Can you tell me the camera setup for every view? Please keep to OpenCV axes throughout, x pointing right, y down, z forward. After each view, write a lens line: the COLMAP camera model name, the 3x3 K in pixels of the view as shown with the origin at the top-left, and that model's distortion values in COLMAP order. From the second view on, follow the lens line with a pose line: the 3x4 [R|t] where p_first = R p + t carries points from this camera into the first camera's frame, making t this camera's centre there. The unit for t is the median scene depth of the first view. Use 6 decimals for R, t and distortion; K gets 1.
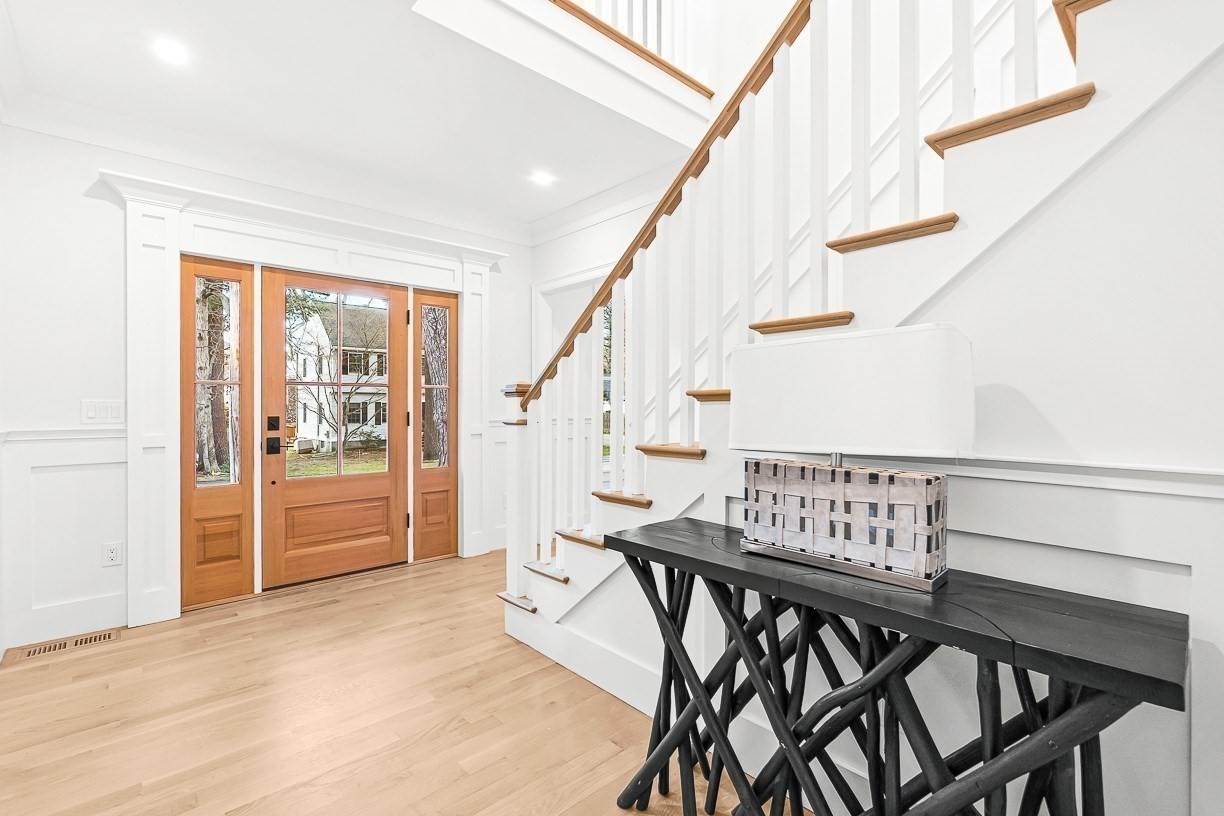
lens RADIAL K [[541.9, 0, 612.0], [0, 541.9, 408.0], [0, 0, 1]] dist [-0.002776, -0.000232]
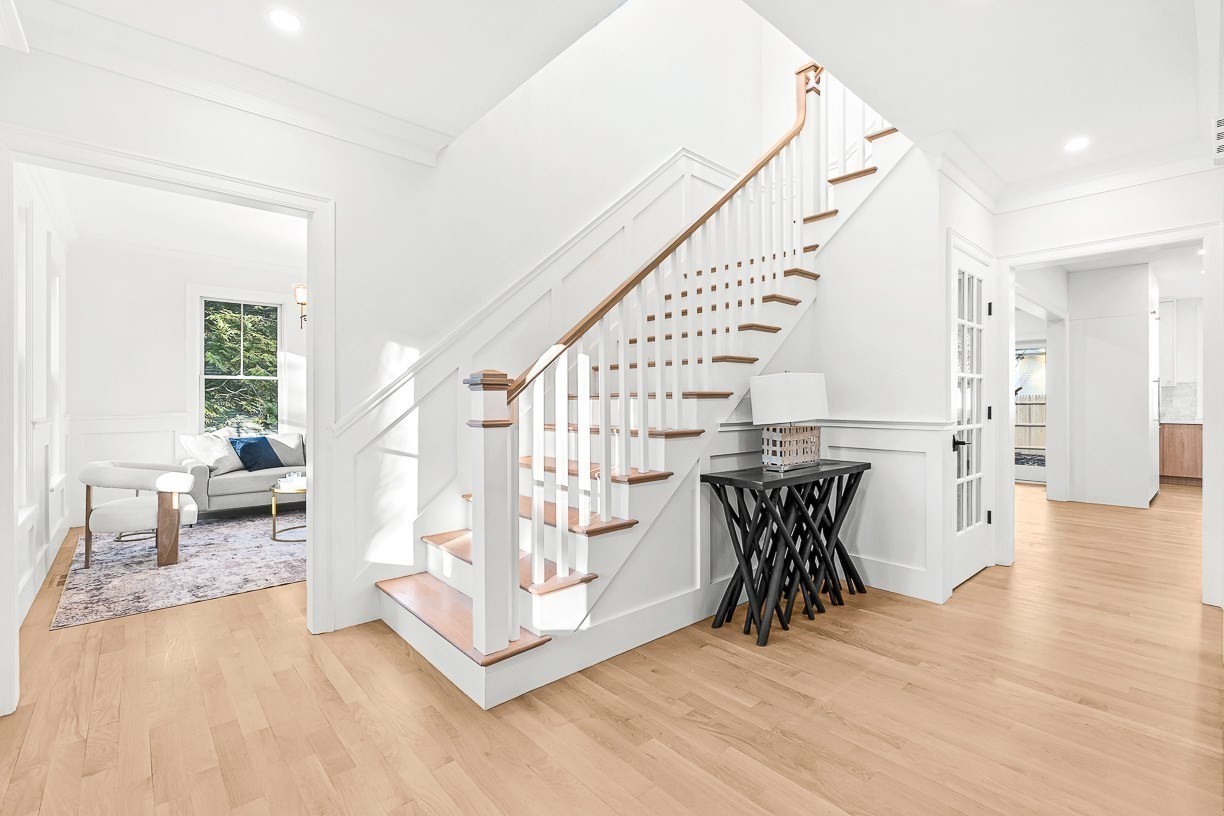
lens RADIAL K [[541.9, 0, 612.0], [0, 541.9, 408.0], [0, 0, 1]] dist [-0.002776, -0.000232]
pose [[0.020291, -0.014745, 0.999685, -1.184641], [0.007365, 0.999866, 0.014598, -0.006646], [-0.999767, 0.007066, 0.020397, 1.040785]]
